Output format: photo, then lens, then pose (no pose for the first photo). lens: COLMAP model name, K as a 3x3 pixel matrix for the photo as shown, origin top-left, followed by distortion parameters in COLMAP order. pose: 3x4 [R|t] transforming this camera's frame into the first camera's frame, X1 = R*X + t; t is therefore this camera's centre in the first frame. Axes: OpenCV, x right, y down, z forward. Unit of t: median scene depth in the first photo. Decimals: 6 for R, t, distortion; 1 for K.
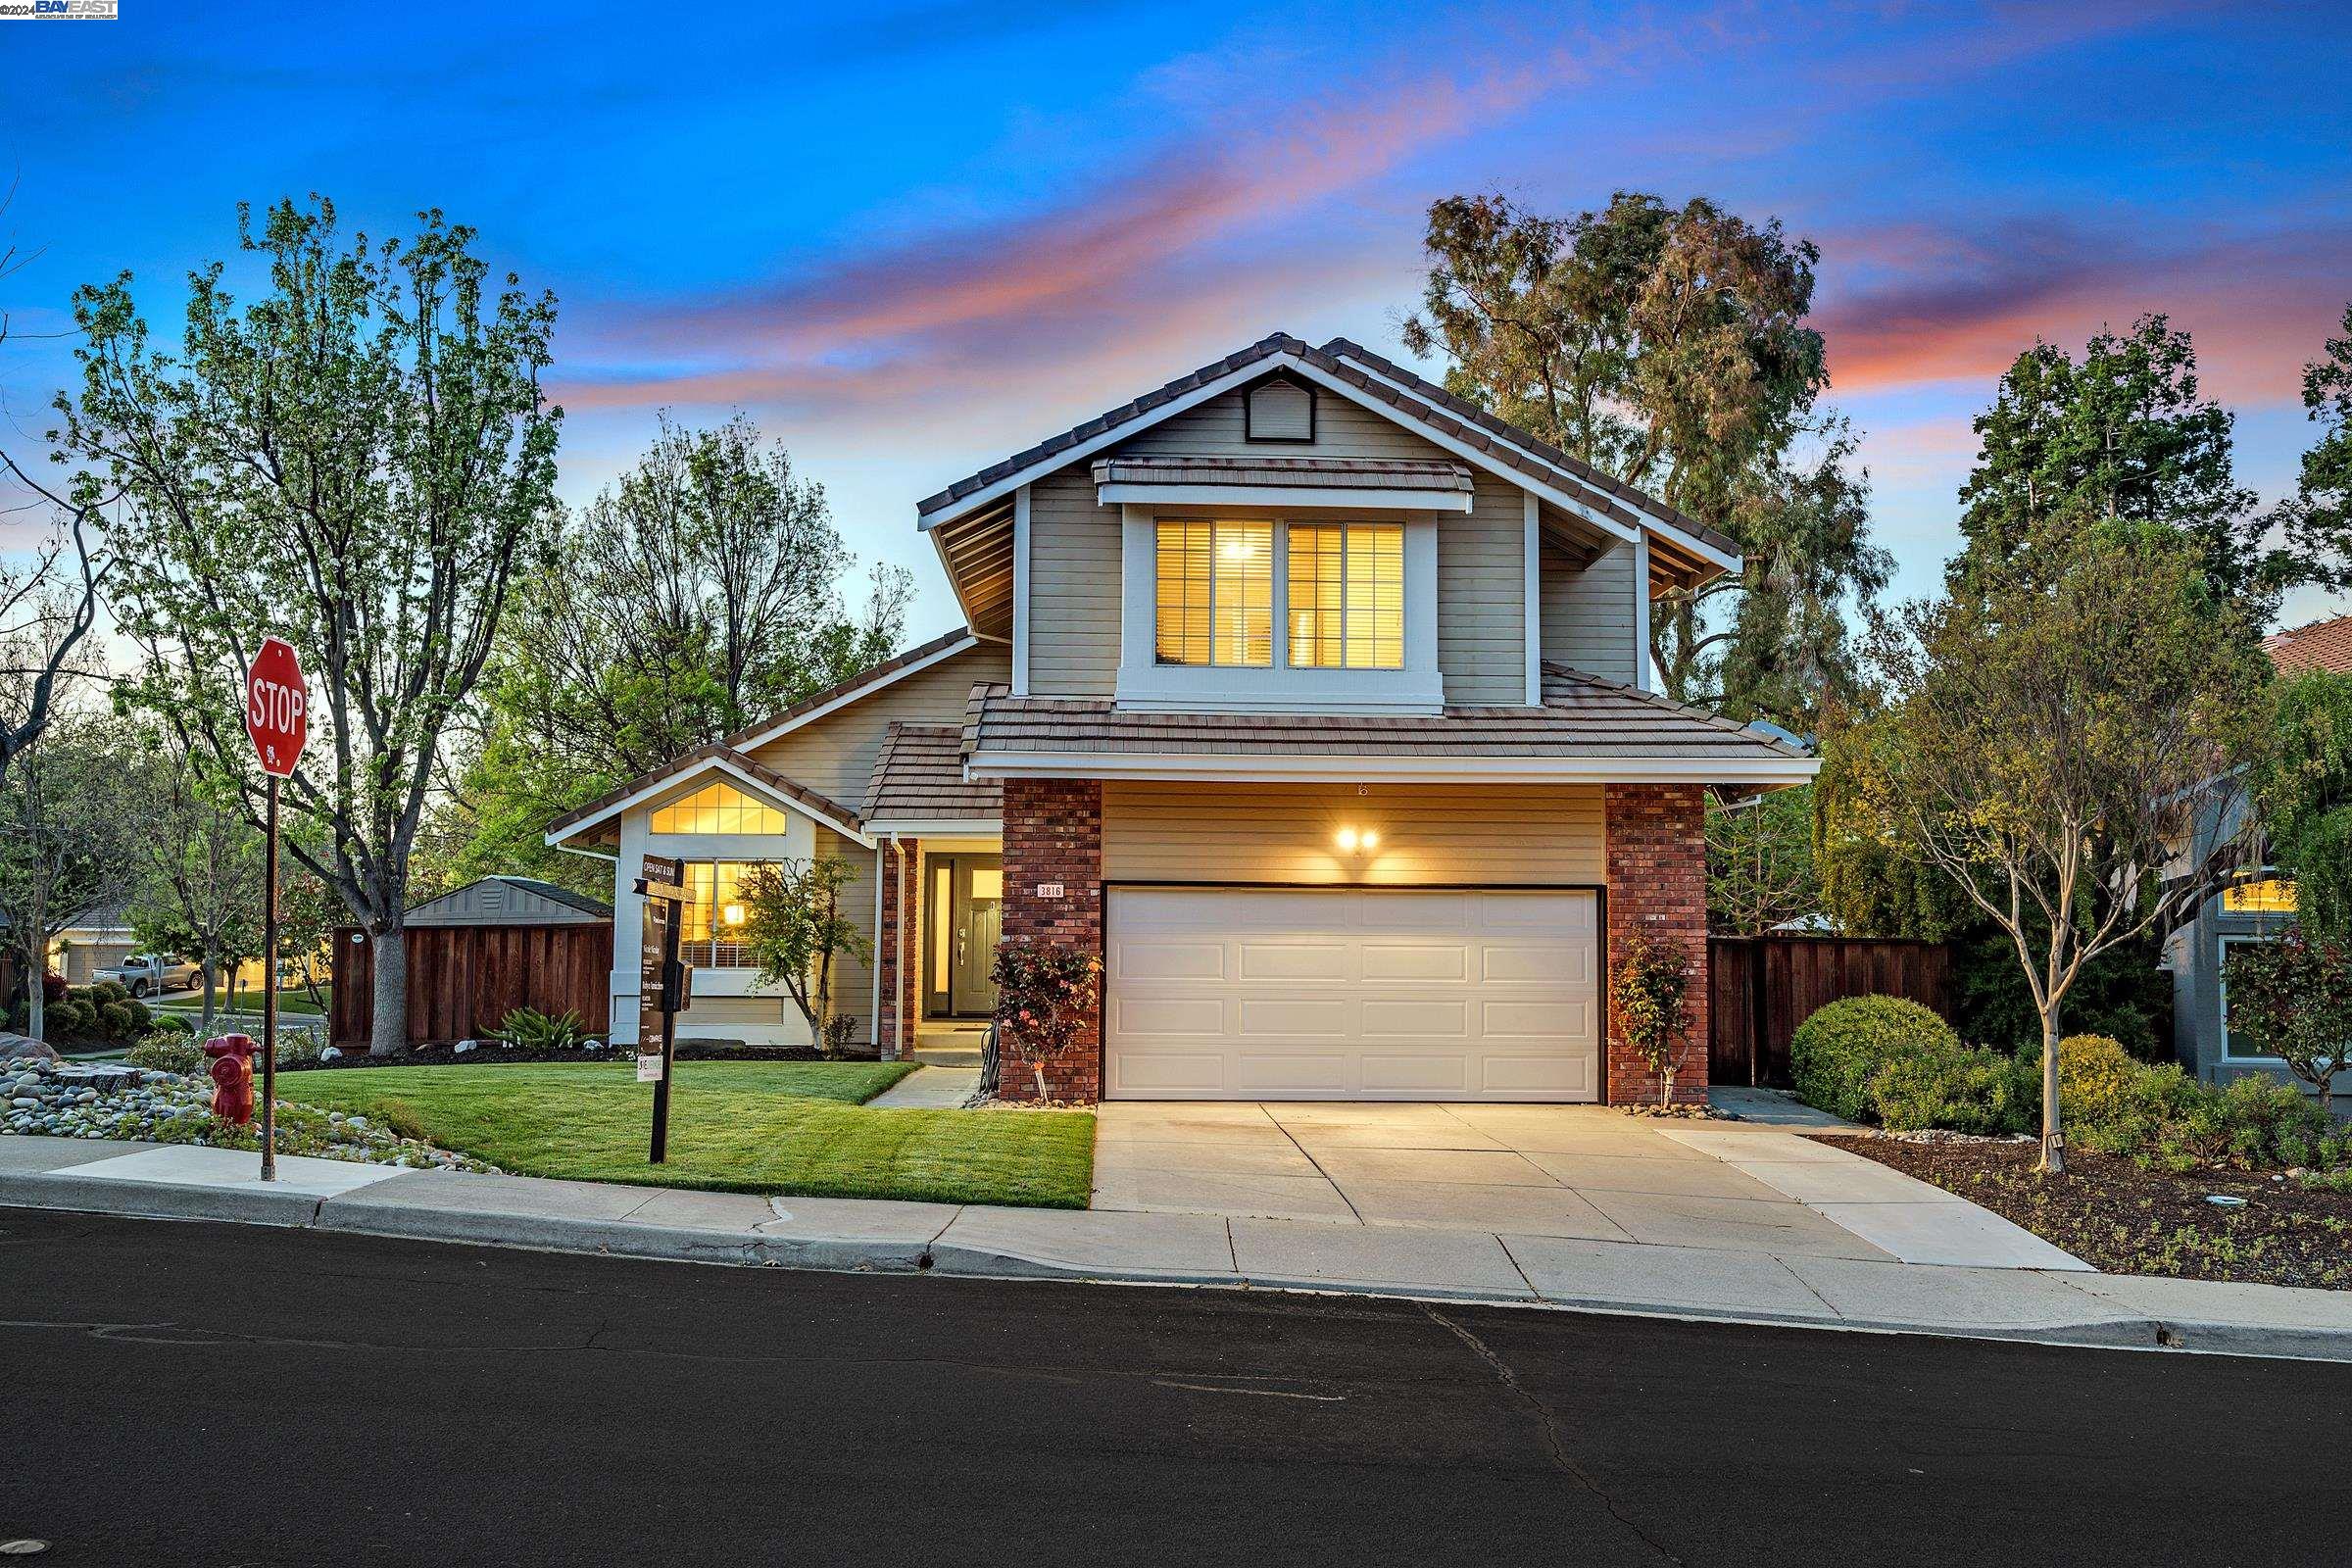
lens RADIAL K [[2072.2, 0, 1175.1], [0, 2072.2, 772.8], [0, 0, 1]] dist [-0.018109, -0.013797]
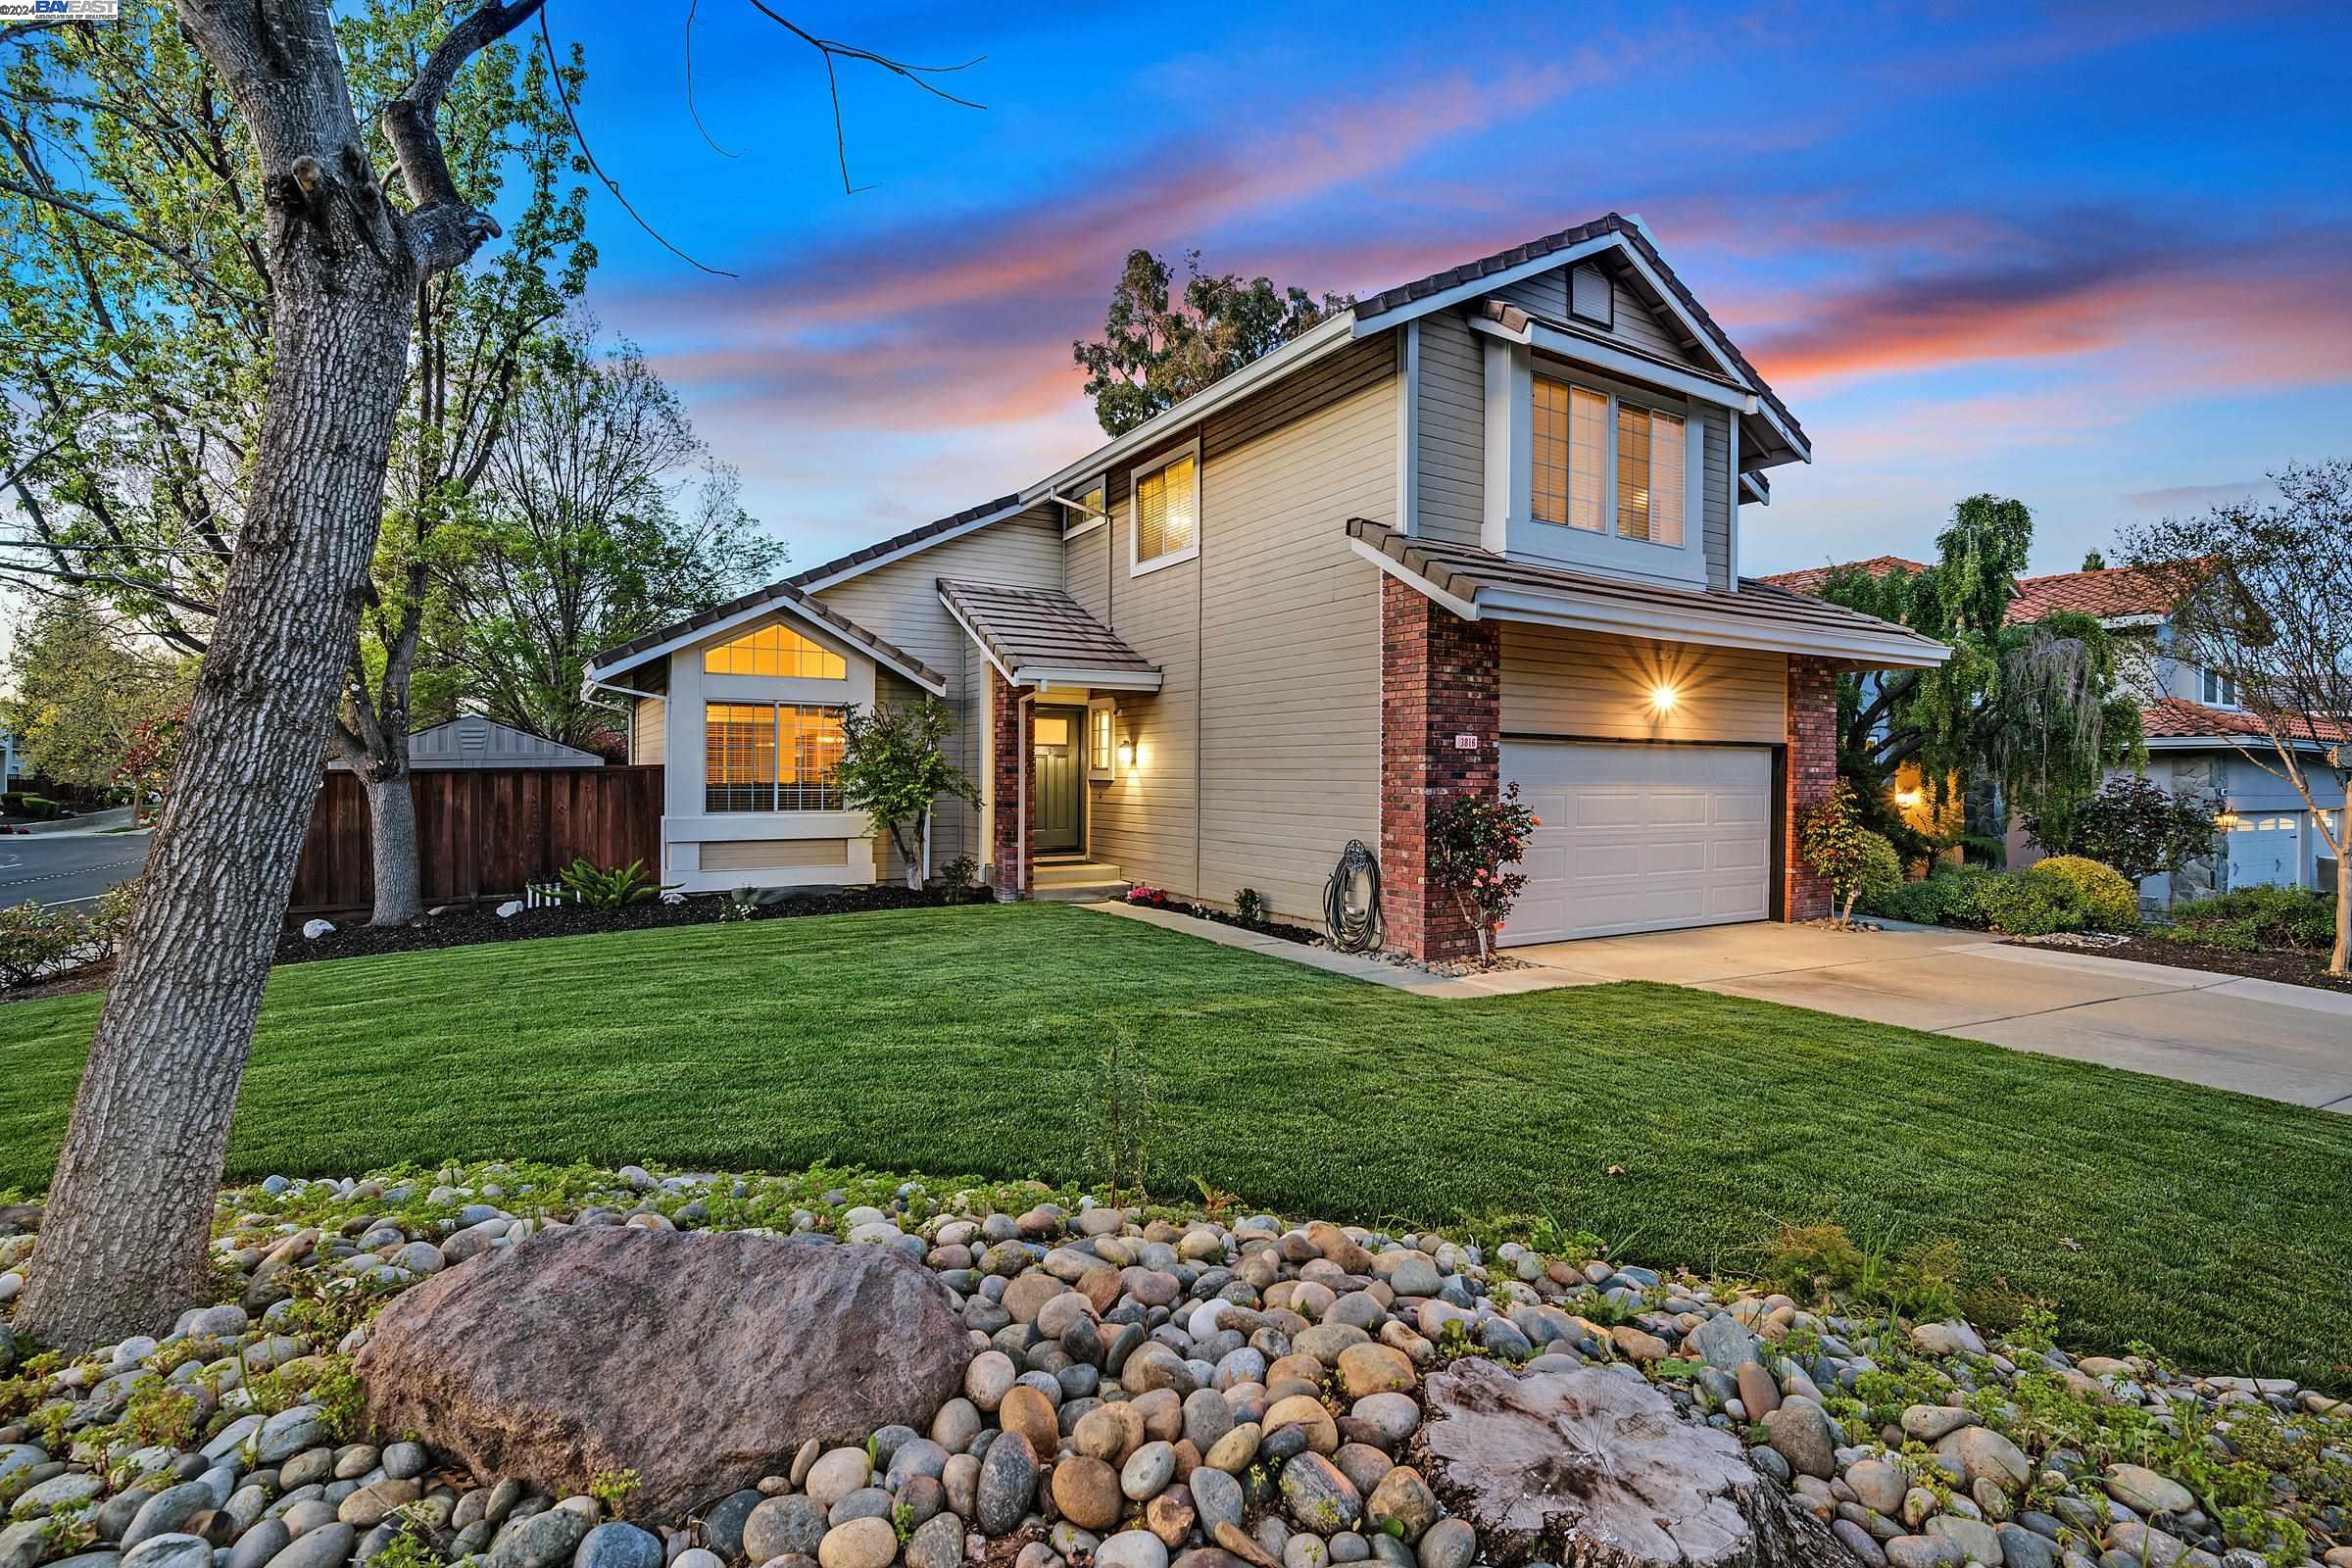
lens RADIAL K [[1096.3, 0, 1189.1], [0, 1096.3, 780.6], [0, 0, 1]] dist [-0.007643, 0.000089]
pose [[0.872547, -0.004389, 0.488510, -0.405841], [-0.042043, 0.995575, 0.084039, 0.035765], [-0.486717, -0.093866, 0.868502, 0.592470]]
